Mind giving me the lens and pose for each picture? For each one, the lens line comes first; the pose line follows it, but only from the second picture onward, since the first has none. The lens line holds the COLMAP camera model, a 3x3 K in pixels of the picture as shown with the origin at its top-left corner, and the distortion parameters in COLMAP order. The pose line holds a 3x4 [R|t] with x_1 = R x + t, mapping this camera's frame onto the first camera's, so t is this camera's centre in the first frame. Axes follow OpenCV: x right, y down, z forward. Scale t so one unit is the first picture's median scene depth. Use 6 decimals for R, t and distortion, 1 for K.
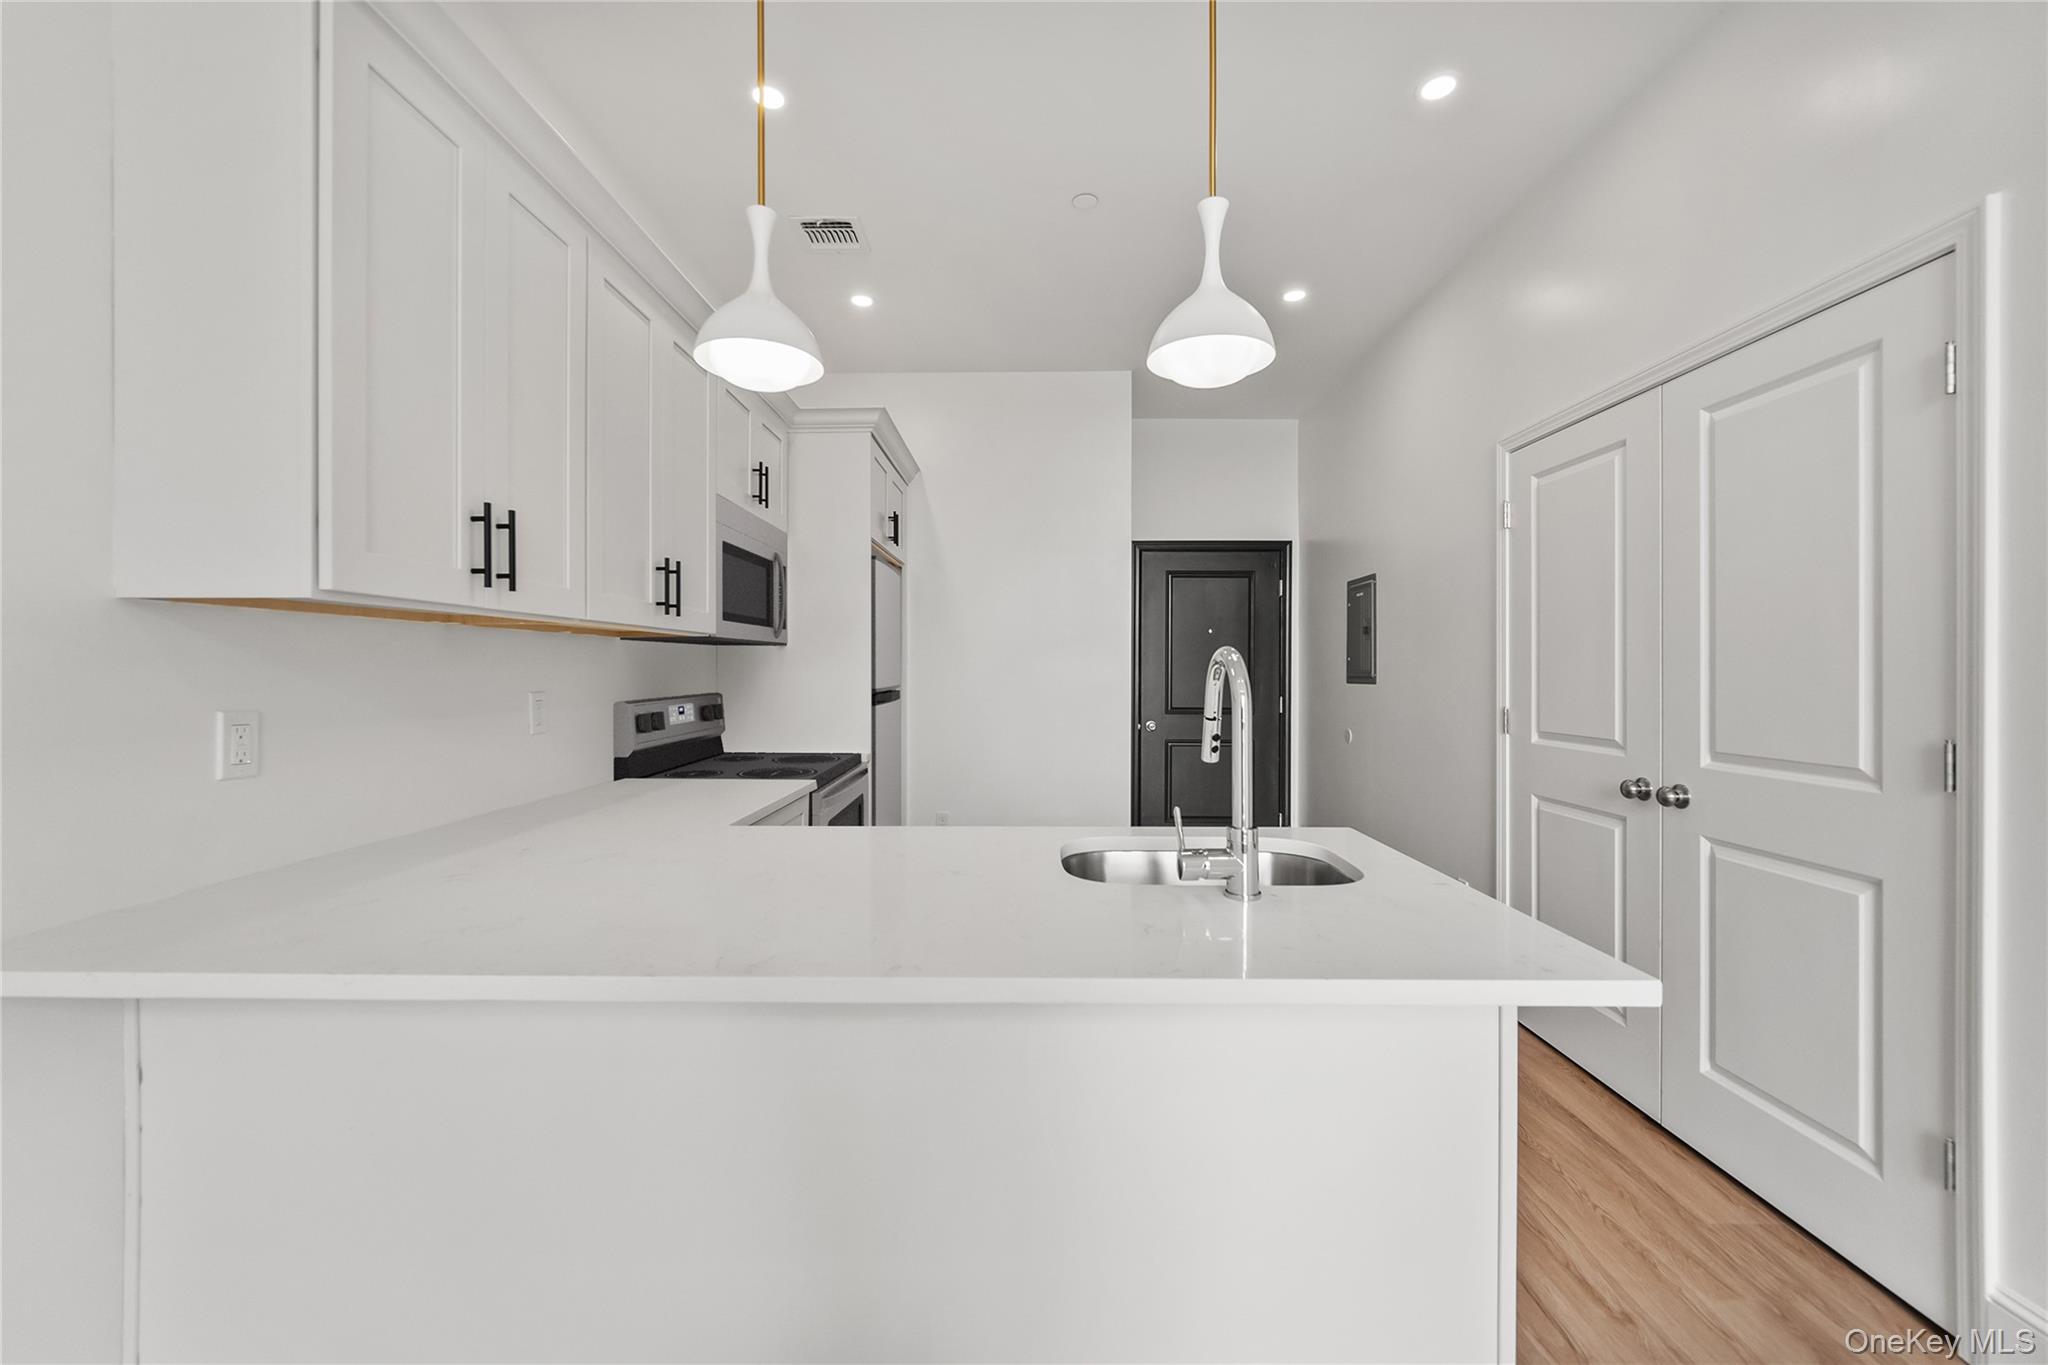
lens RADIAL K [[810.6, 0, 1019.3], [0, 810.6, 674.2], [0, 0, 1]] dist [-0.000533, -0.000098]
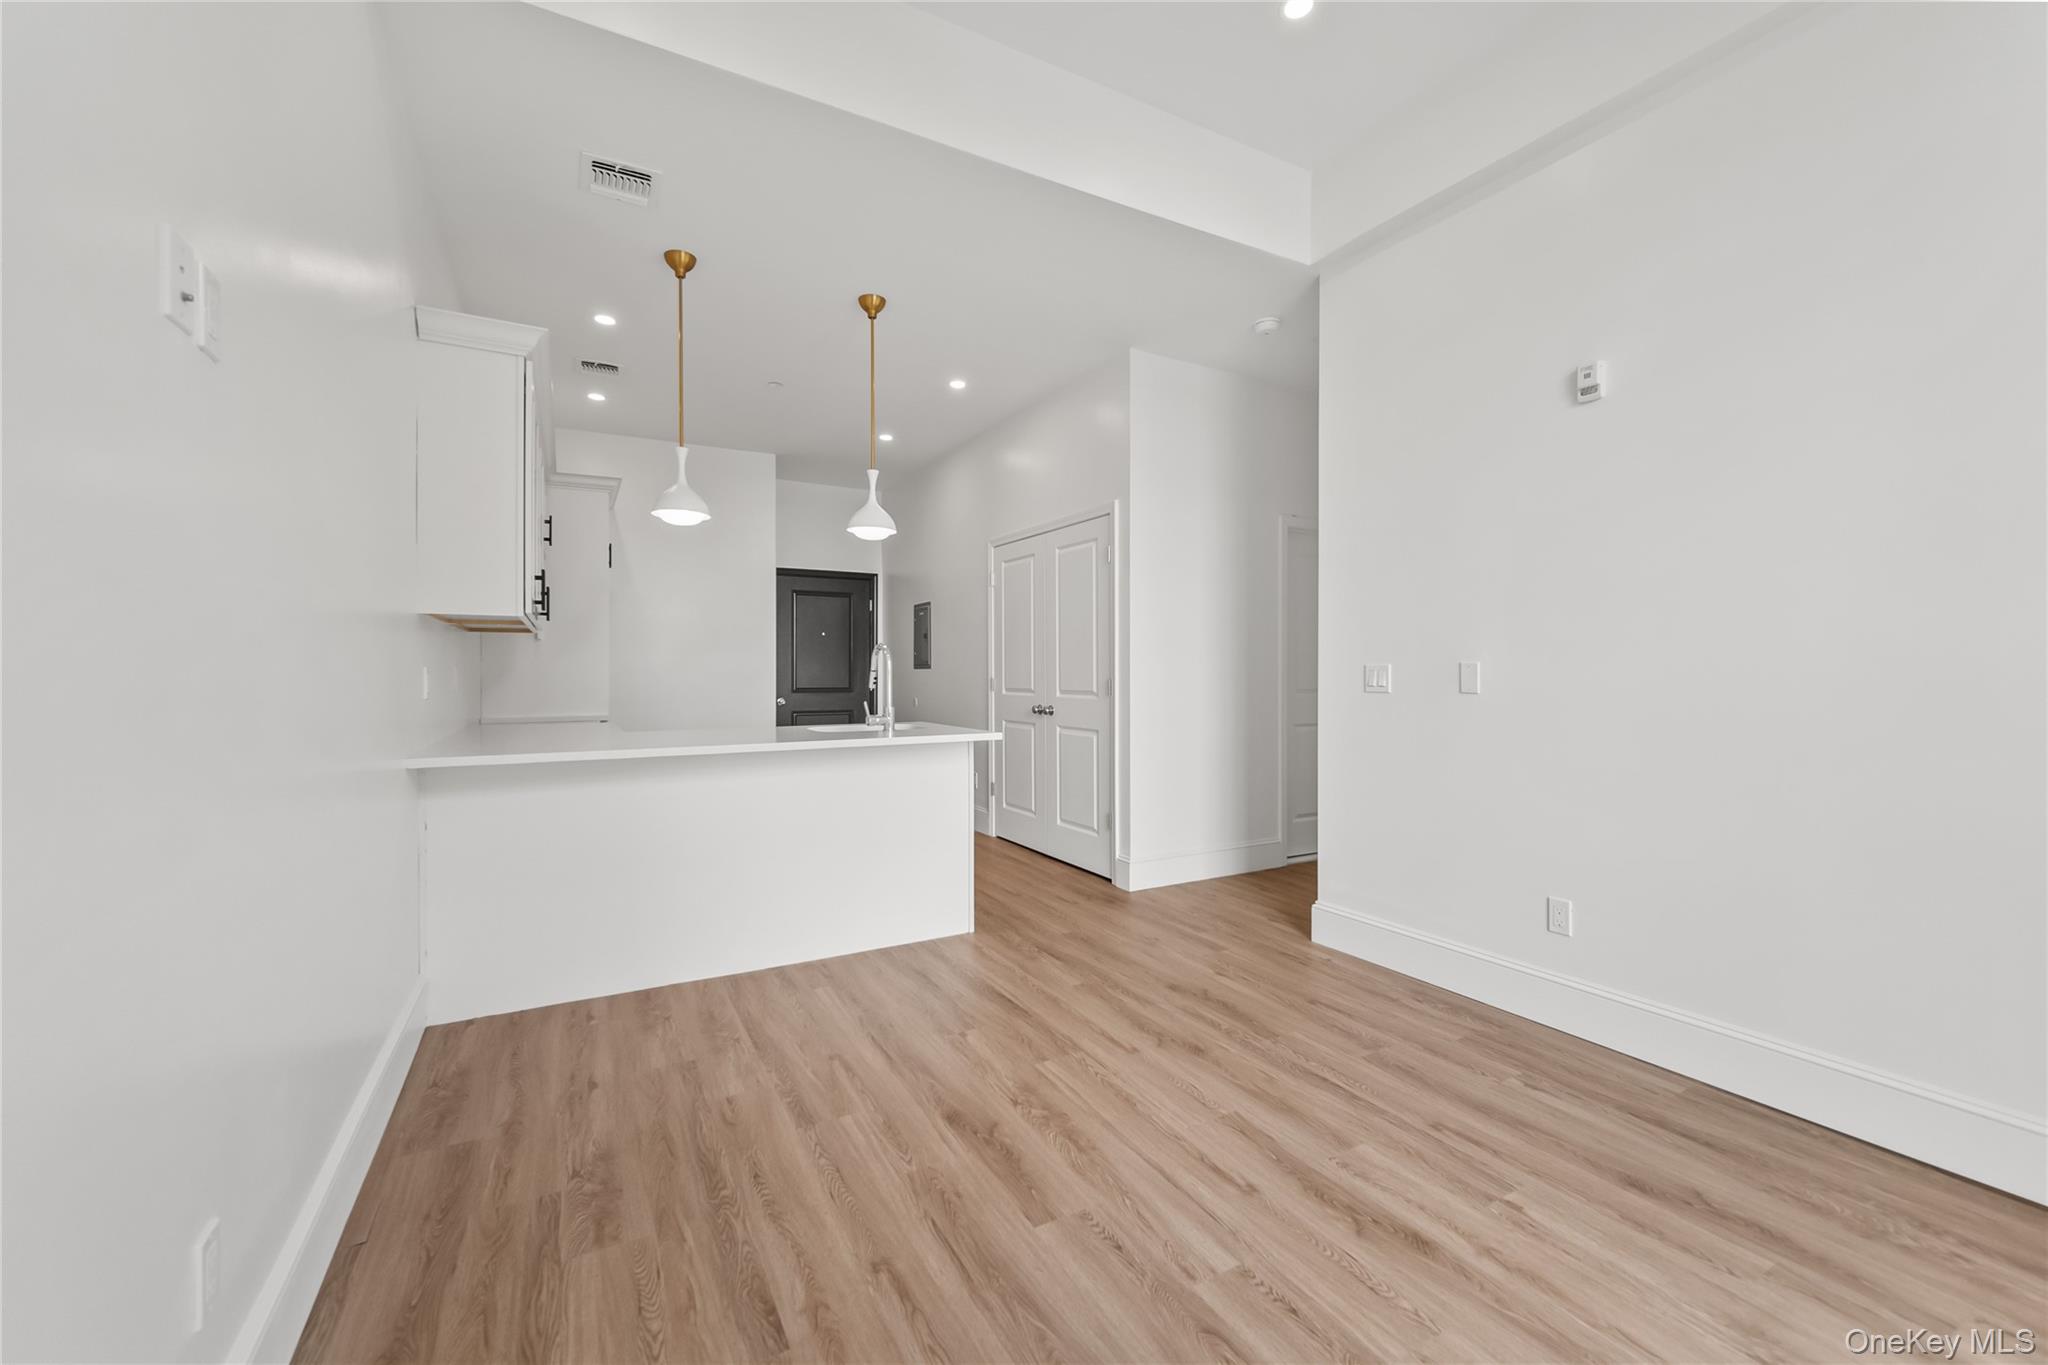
lens RADIAL K [[819.0, 0, 1016.6], [0, 819.0, 671.7], [0, 0, 1]] dist [-0.000721, -0.000150]
pose [[0.867214, -0.001160, 0.497935, -0.375813], [0.003550, 0.999986, -0.003852, 0.039929], [-0.497923, 0.005108, 0.867206, -0.838150]]
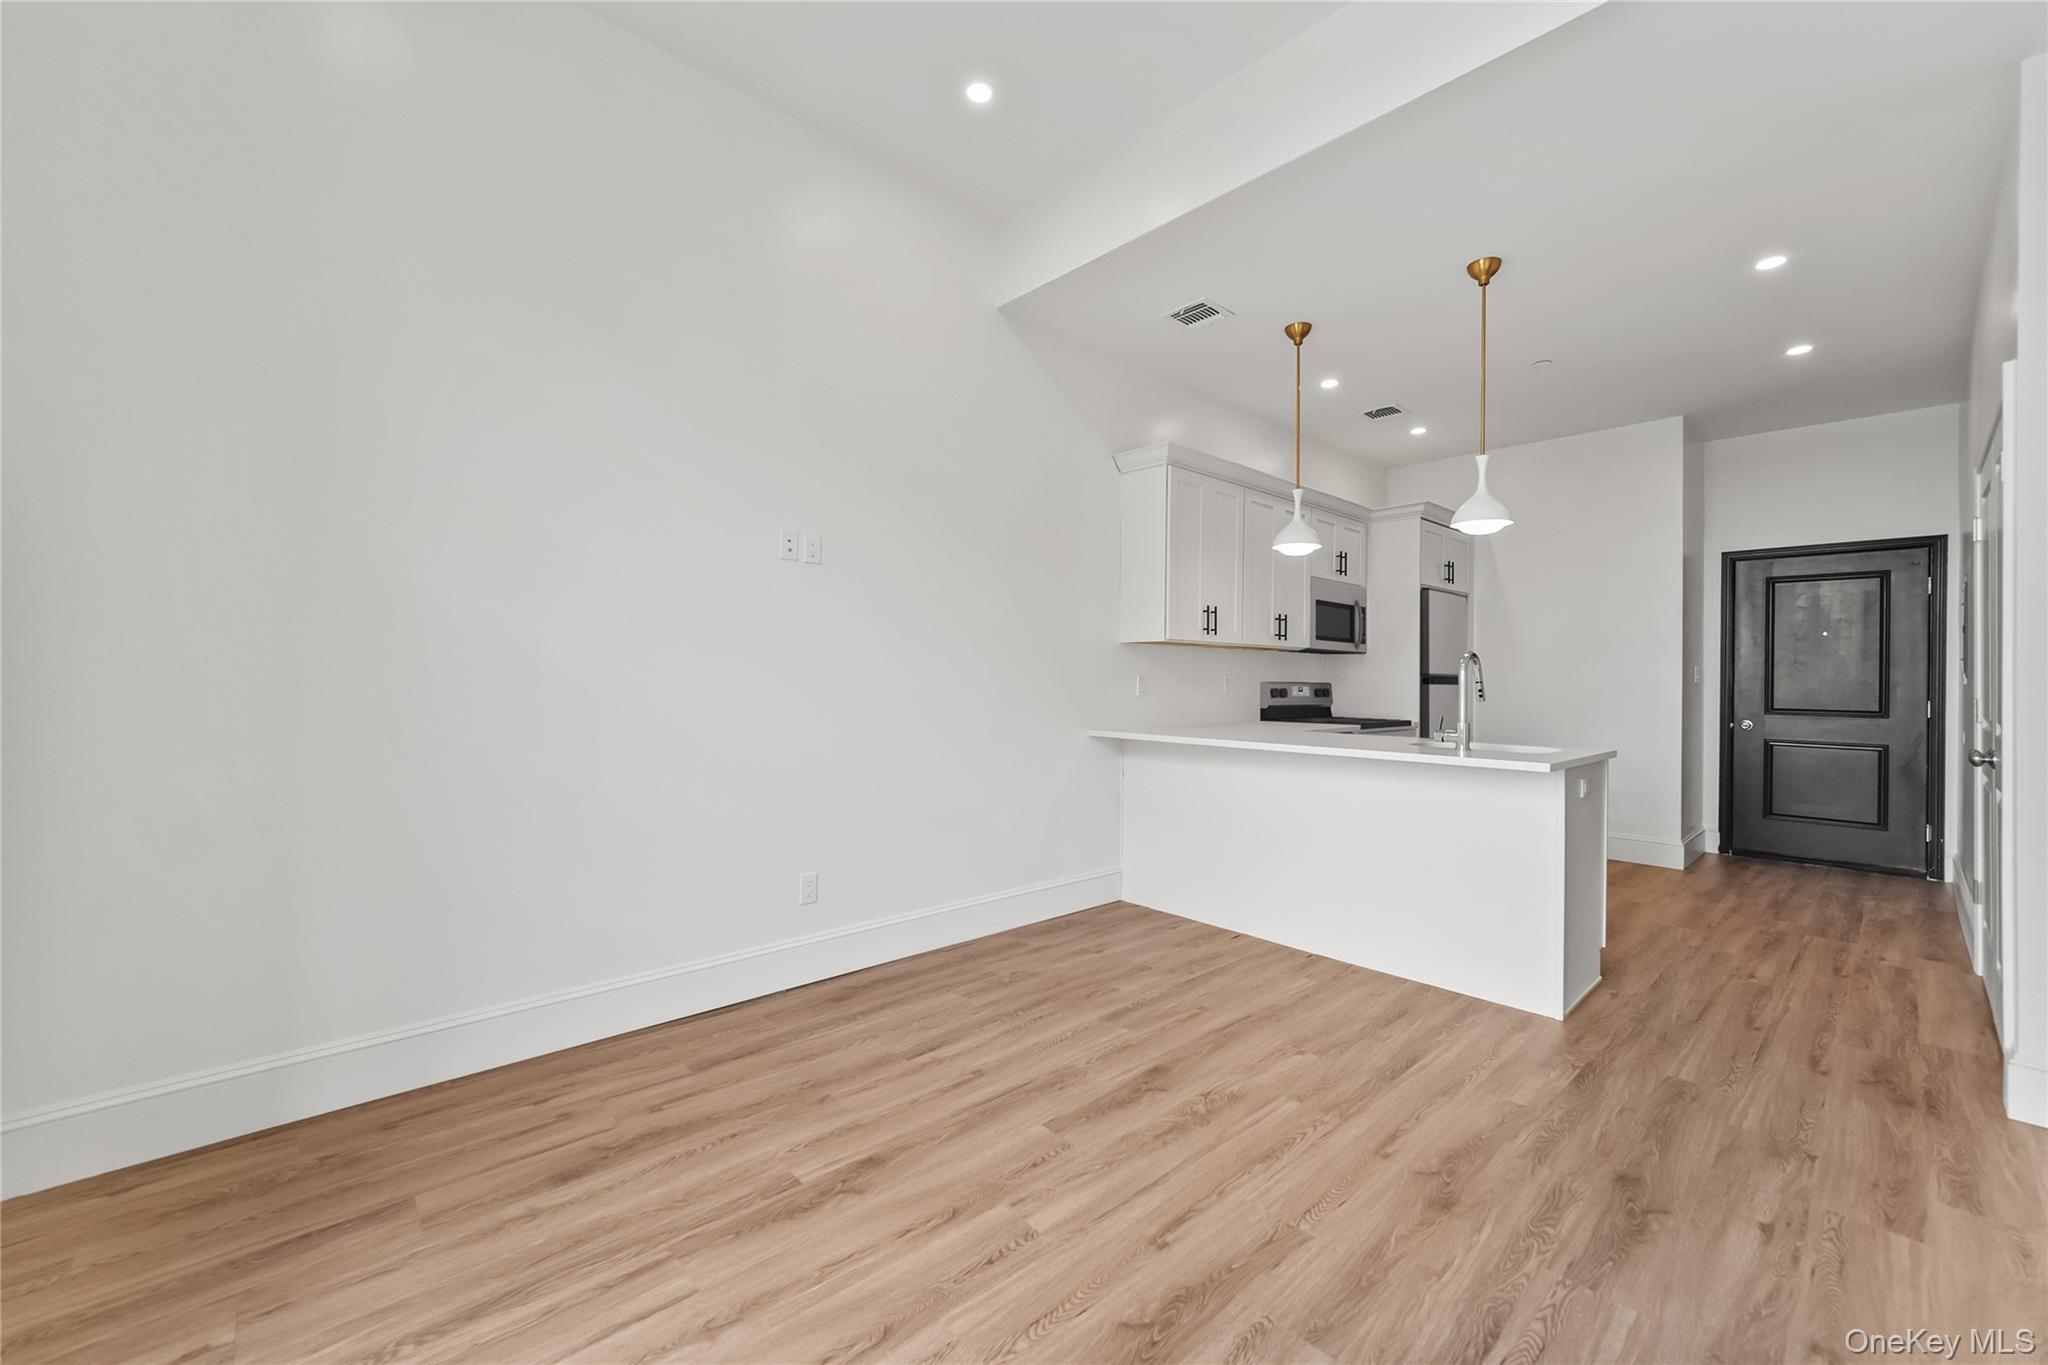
lens RADIAL K [[810.6, 0, 1019.3], [0, 810.6, 674.2], [0, 0, 1]] dist [-0.000533, -0.000098]
pose [[0.684032, 0.004063, -0.729441, 0.577607], [-0.014223, 0.999869, -0.007769, 0.038838], [0.729313, 0.015689, 0.684000, -0.852297]]
